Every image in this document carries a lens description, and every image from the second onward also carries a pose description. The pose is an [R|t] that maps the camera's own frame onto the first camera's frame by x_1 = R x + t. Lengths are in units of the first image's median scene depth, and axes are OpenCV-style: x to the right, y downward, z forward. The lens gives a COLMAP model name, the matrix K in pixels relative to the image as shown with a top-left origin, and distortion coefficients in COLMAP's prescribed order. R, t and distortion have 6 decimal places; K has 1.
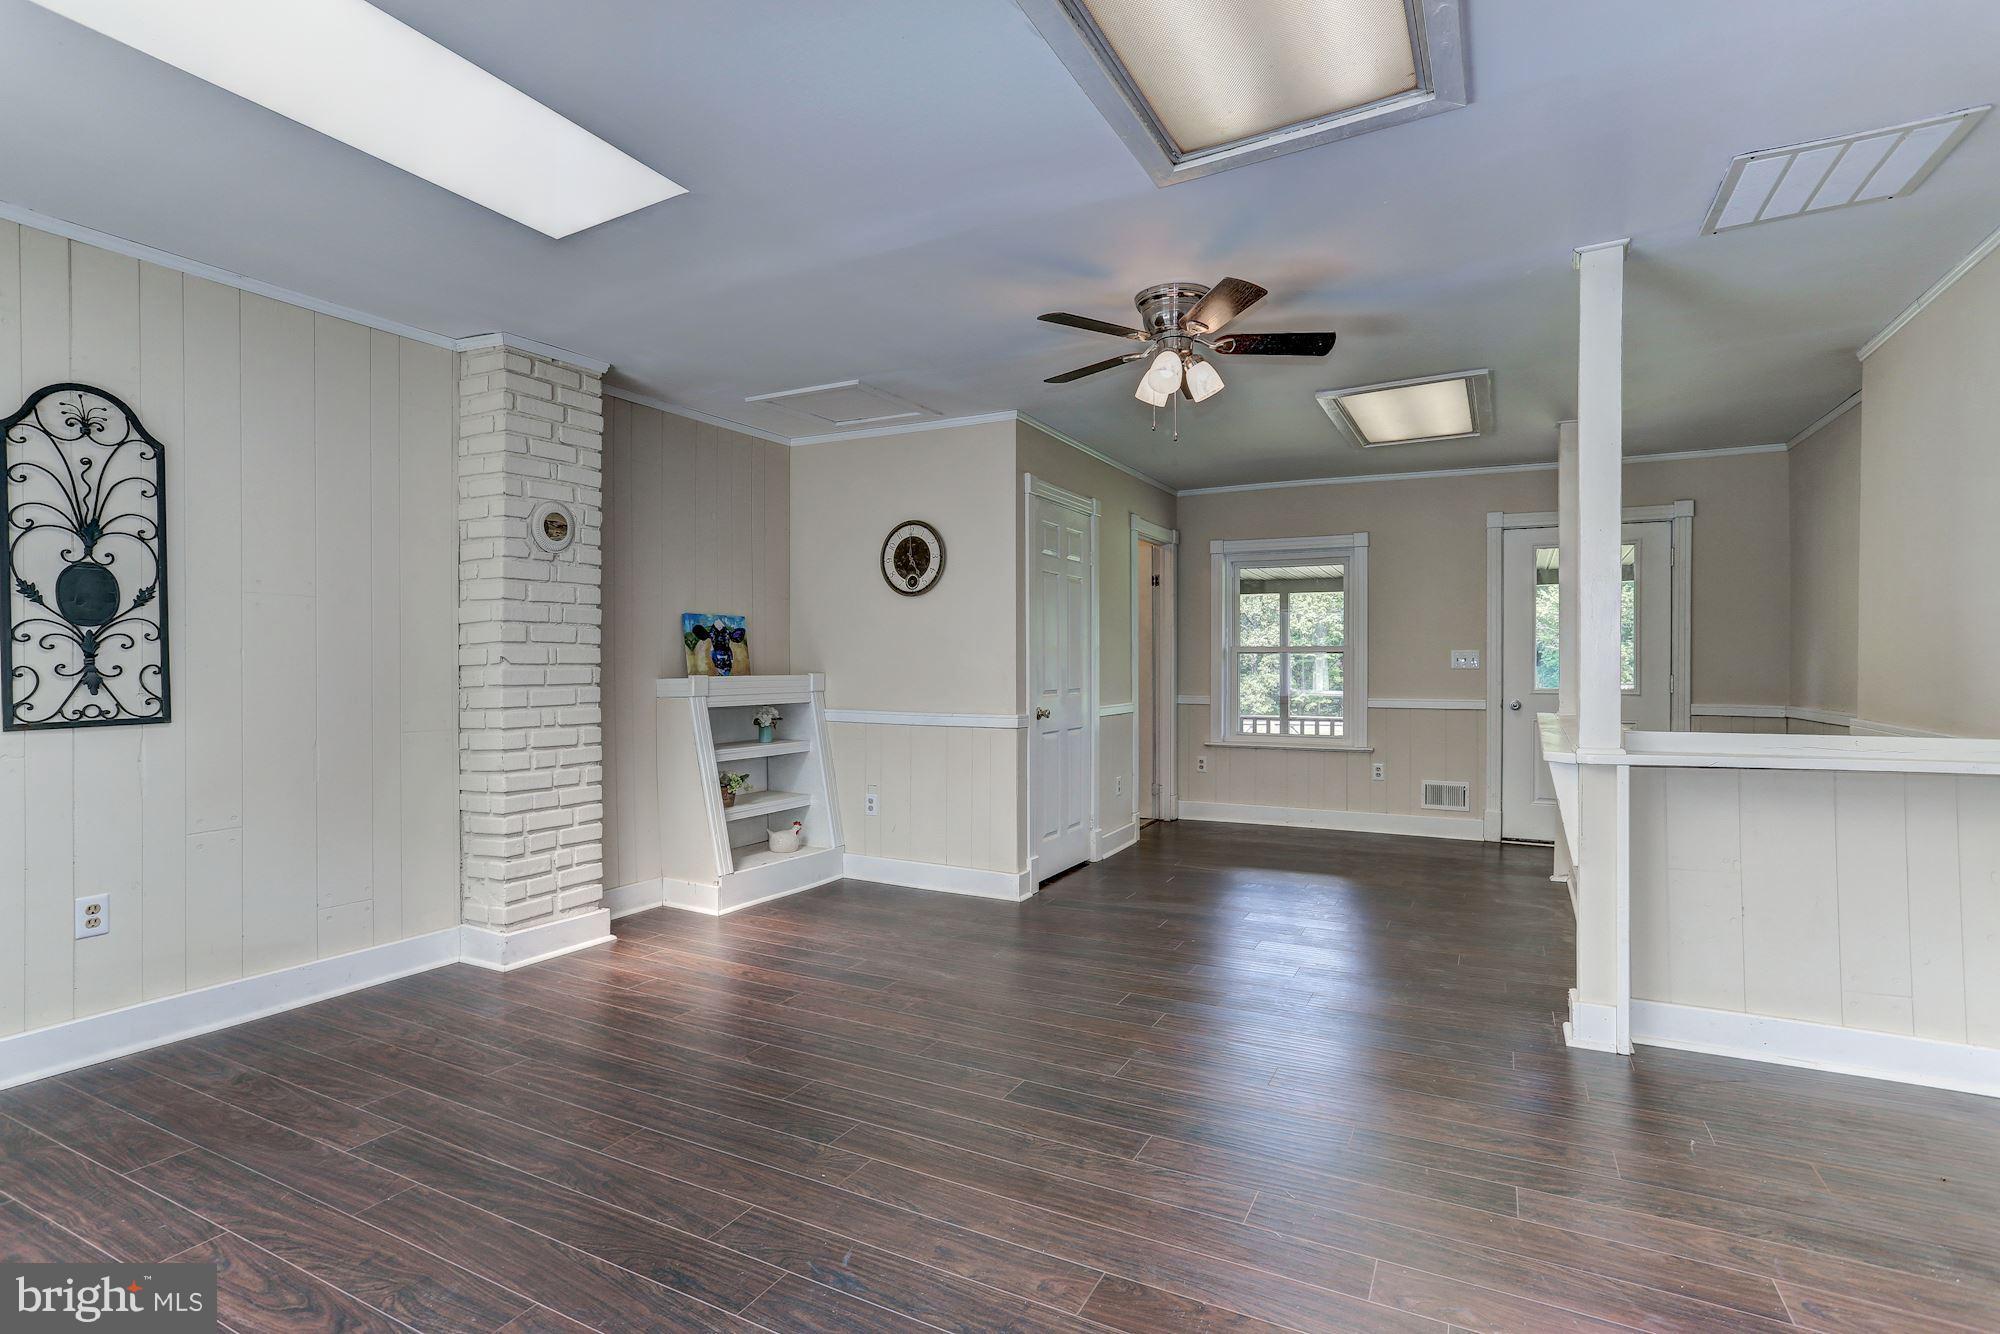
lens RADIAL K [[965.7, 0, 996.7], [0, 965.7, 668.1], [0, 0, 1]] dist [-0.057392, 0.034742]
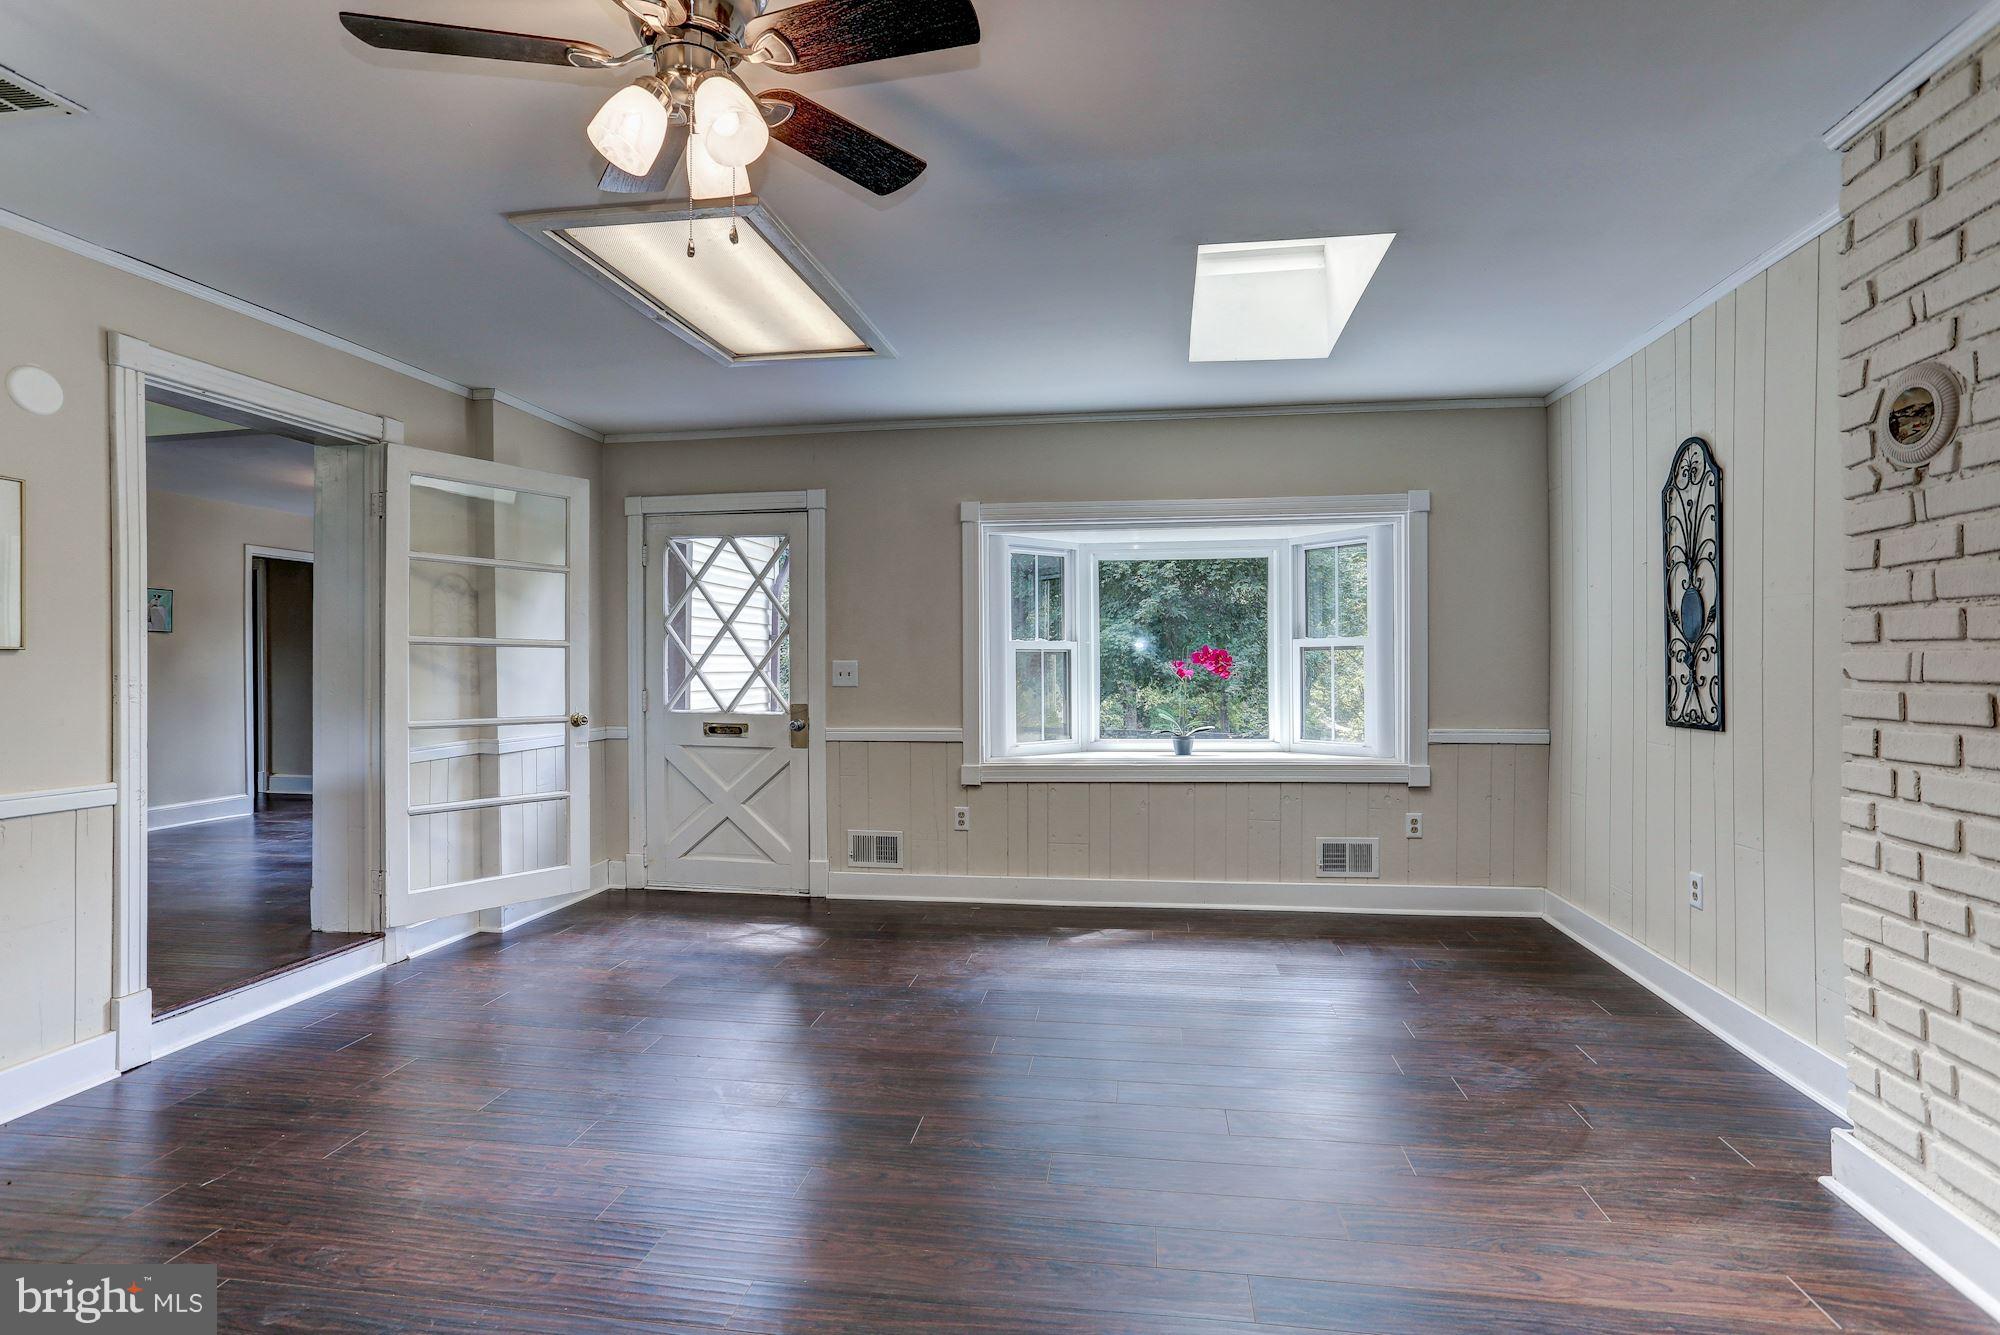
lens RADIAL K [[965.7, 0, 996.7], [0, 965.7, 668.6], [0, 0, 1]] dist [-0.057392, 0.034742]
pose [[-0.944170, 0.006953, -0.329386, 0.131647], [0.005058, 0.999965, 0.006609, -0.013088], [0.329420, 0.004574, -0.944172, 1.000303]]
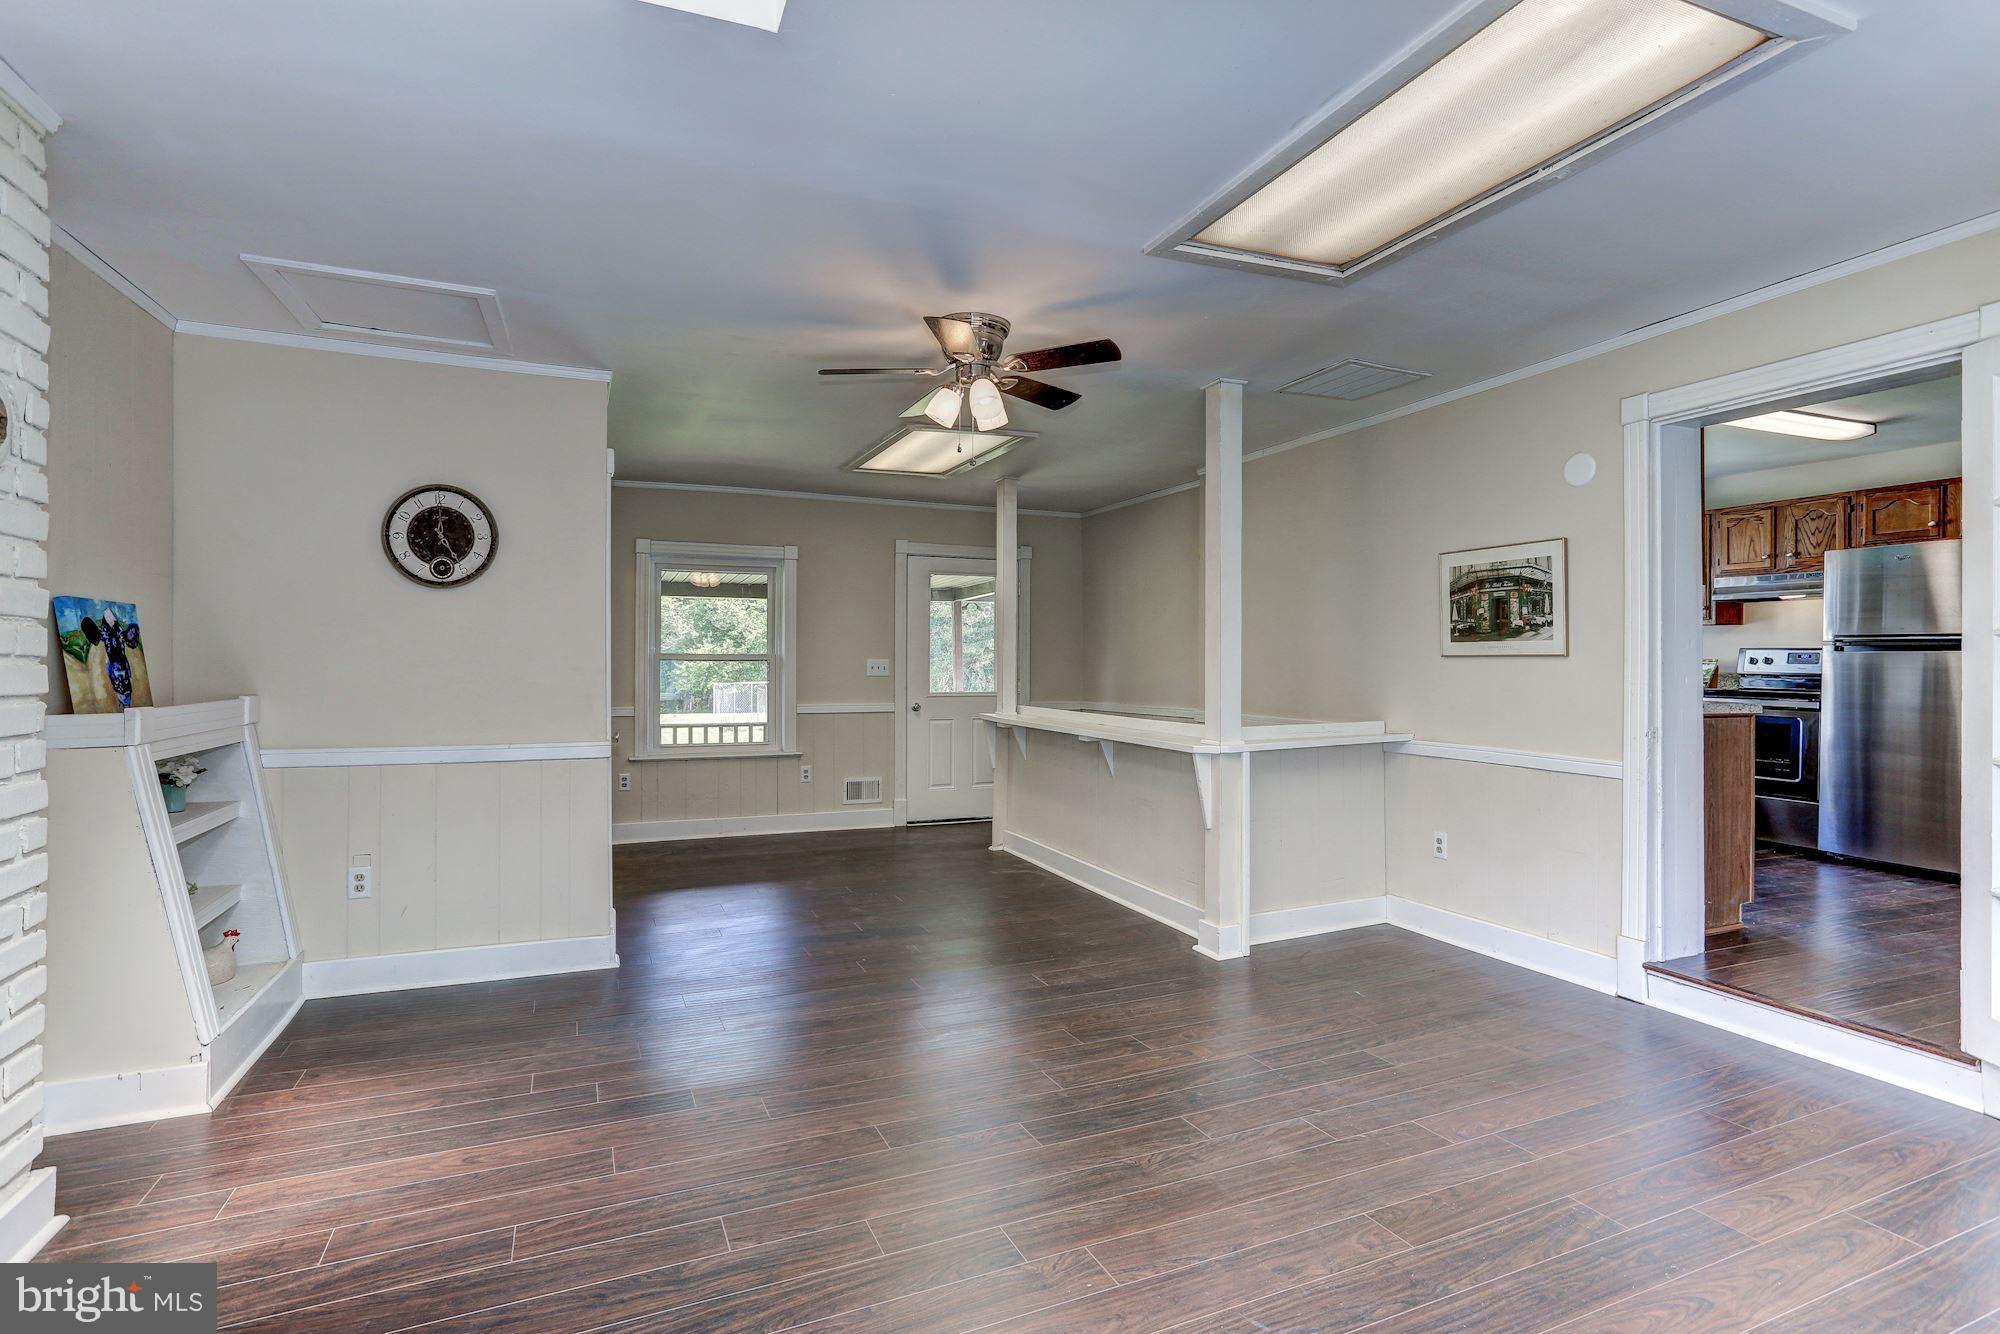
lens RADIAL K [[965.7, 0, 996.7], [0, 965.7, 668.1], [0, 0, 1]] dist [-0.057392, 0.034742]
pose [[0.626411, -0.003529, 0.779485, -0.391353], [0.000925, 0.999992, 0.003783, -0.016141], [-0.779492, -0.001649, 0.626410, 0.223472]]
